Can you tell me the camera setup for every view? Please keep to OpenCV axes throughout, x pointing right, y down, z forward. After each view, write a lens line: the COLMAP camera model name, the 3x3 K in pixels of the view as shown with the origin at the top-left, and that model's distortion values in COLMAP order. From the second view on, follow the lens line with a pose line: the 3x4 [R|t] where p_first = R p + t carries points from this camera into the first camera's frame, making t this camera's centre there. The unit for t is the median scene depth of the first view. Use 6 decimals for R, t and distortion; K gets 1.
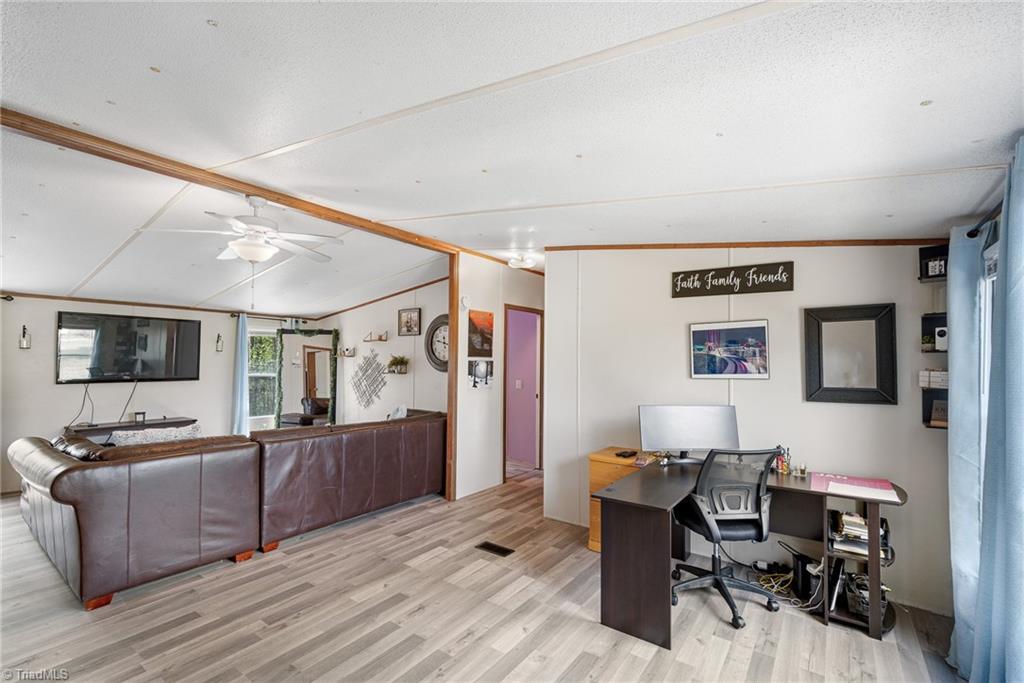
lens RADIAL K [[447.3, 0, 516.0], [0, 447.3, 357.2], [0, 0, 1]] dist [0.001043, -0.000001]
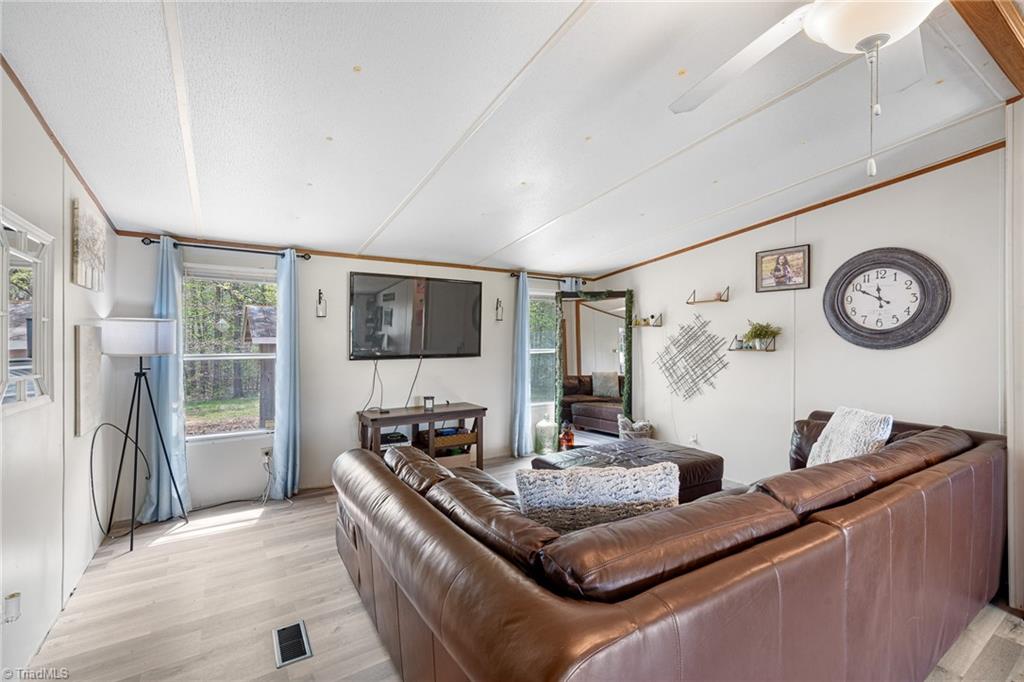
lens RADIAL K [[452.7, 0, 512.0], [0, 452.7, 341.0], [0, 0, 1]] dist [0.008442, 0.000348]
pose [[0.934262, 0.000366, -0.356587, -0.342632], [0.004807, 0.999896, 0.013621, 0.011482], [0.356554, -0.014439, 0.934163, 0.248678]]
